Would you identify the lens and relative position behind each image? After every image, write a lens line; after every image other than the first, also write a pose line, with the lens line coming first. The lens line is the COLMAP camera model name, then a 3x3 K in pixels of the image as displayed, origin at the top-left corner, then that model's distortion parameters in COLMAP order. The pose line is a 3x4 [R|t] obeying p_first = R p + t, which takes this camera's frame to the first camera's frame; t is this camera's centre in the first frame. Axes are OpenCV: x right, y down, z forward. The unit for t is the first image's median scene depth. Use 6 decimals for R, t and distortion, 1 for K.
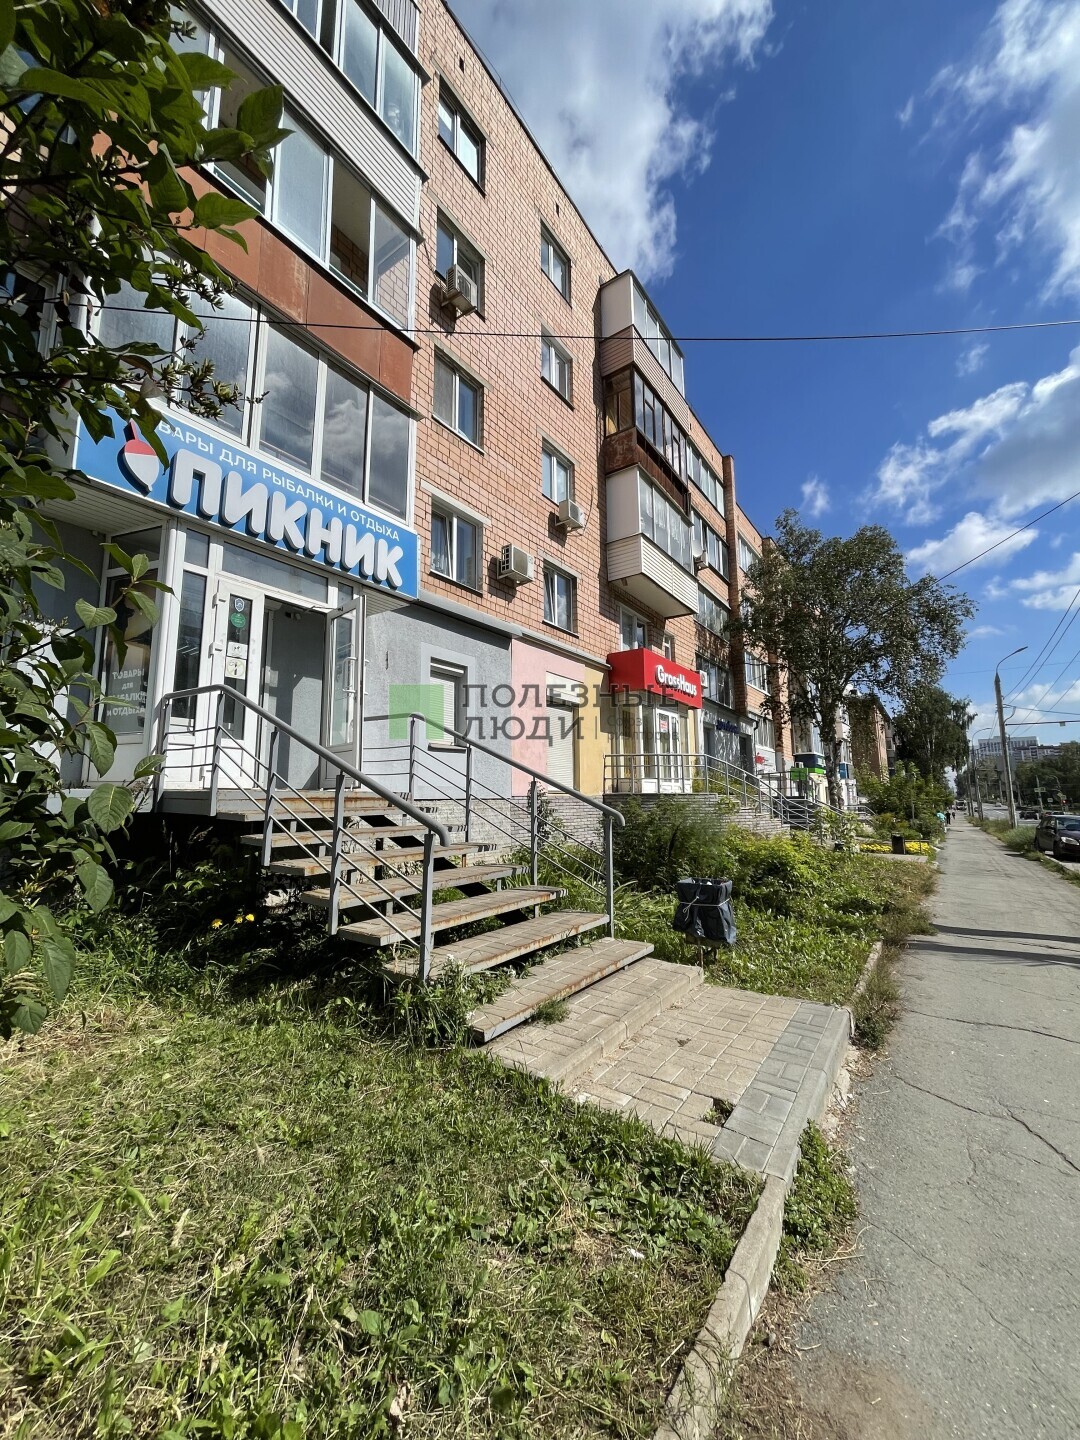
lens RADIAL K [[585.0, 0, 541.5], [0, 585.0, 717.2], [0, 0, 1]] dist [-0.001111, 0.000778]
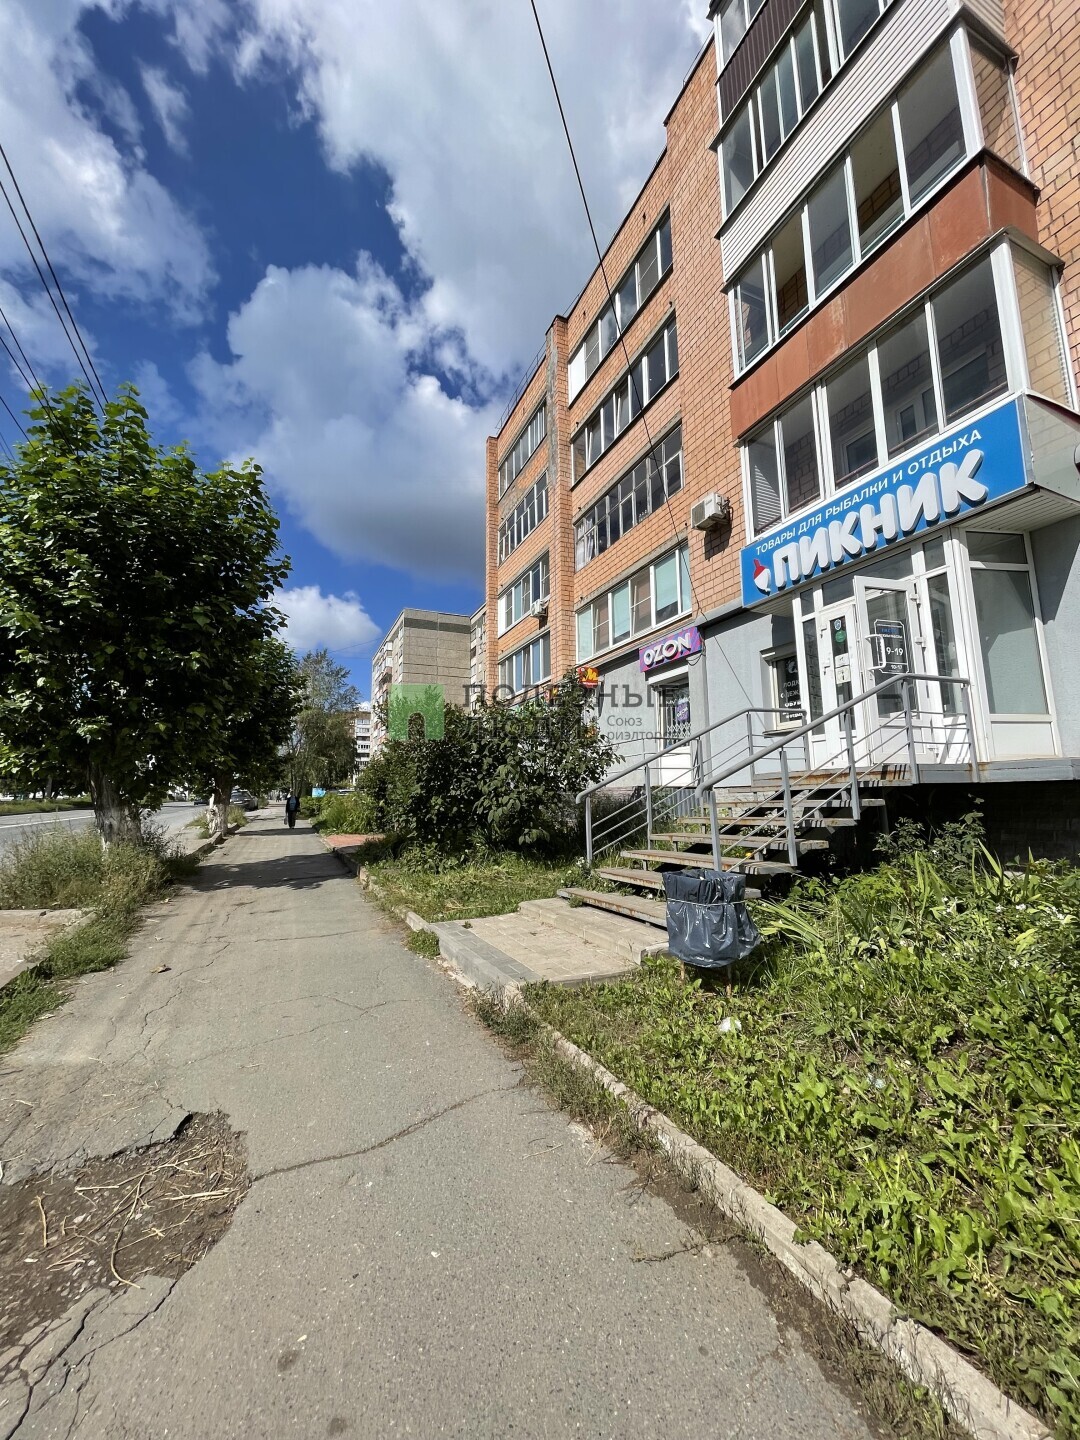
lens RADIAL K [[585.0, 0, 540.5], [0, 585.0, 720.5], [0, 0, 1]] dist [-0.001111, 0.000778]
pose [[-0.518176, -0.107701, -0.848466, 0.514447], [0.136852, 0.968817, -0.206556, 0.107766], [0.844254, -0.223147, -0.487278, 0.609573]]
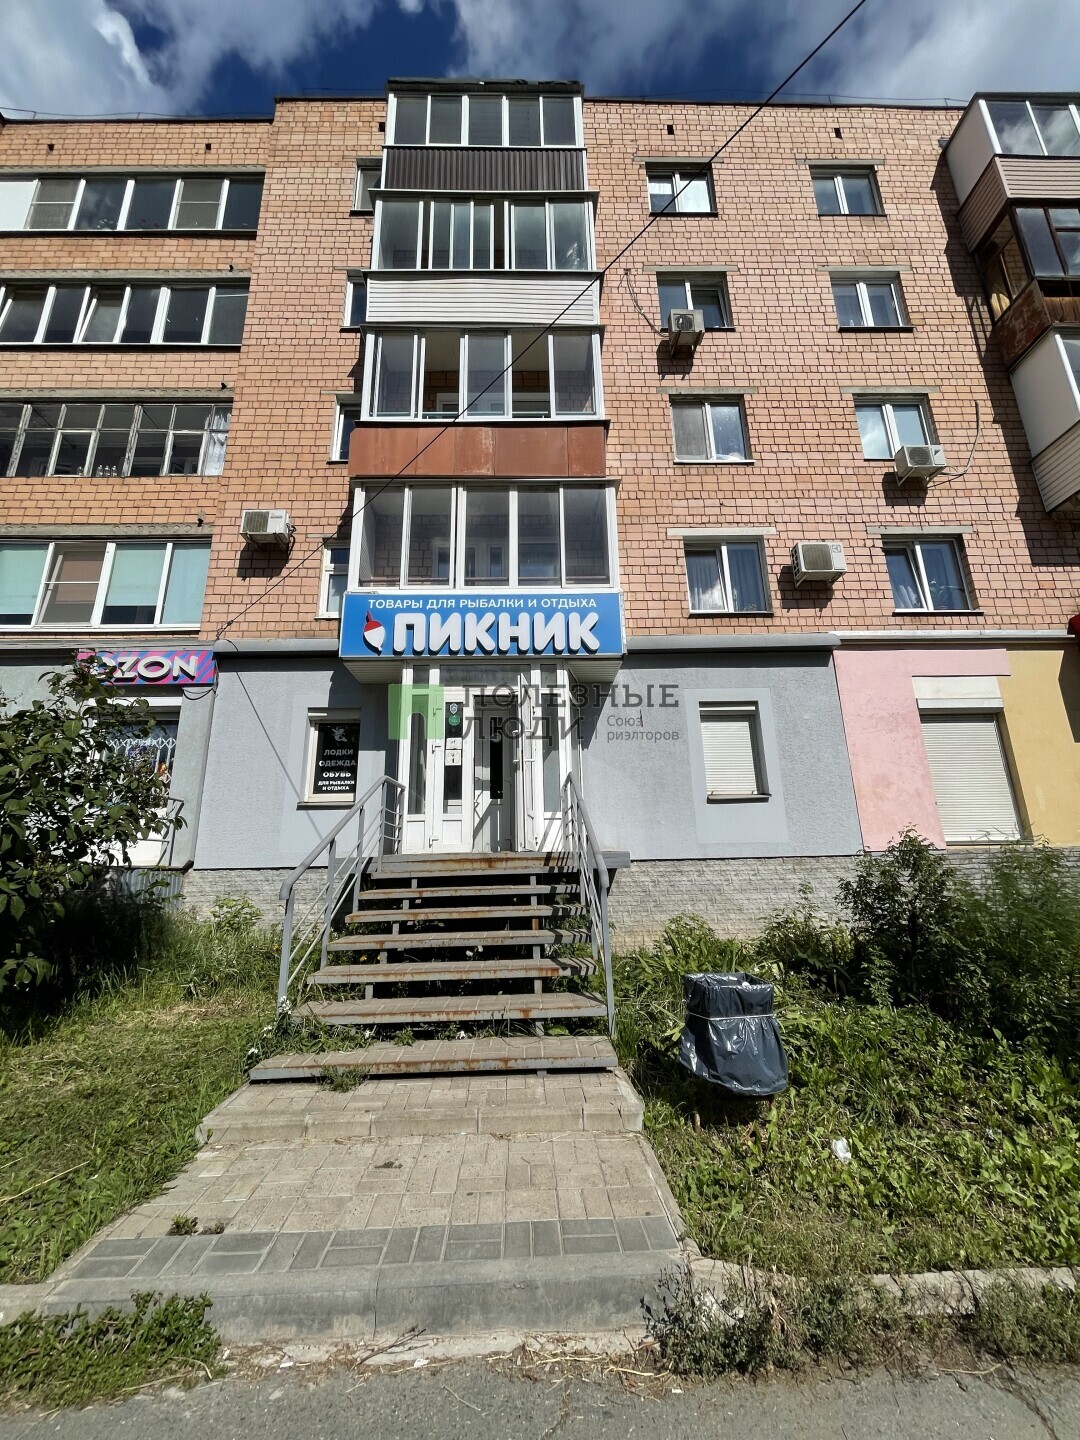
lens RADIAL K [[585.0, 0, 540.8], [0, 585.0, 715.3], [0, 0, 1]] dist [-0.001111, 0.000778]
pose [[0.586529, -0.211032, -0.781952, 0.359940], [0.129143, 0.977474, -0.166932, 0.037782], [0.799566, -0.003073, 0.600570, 0.222981]]
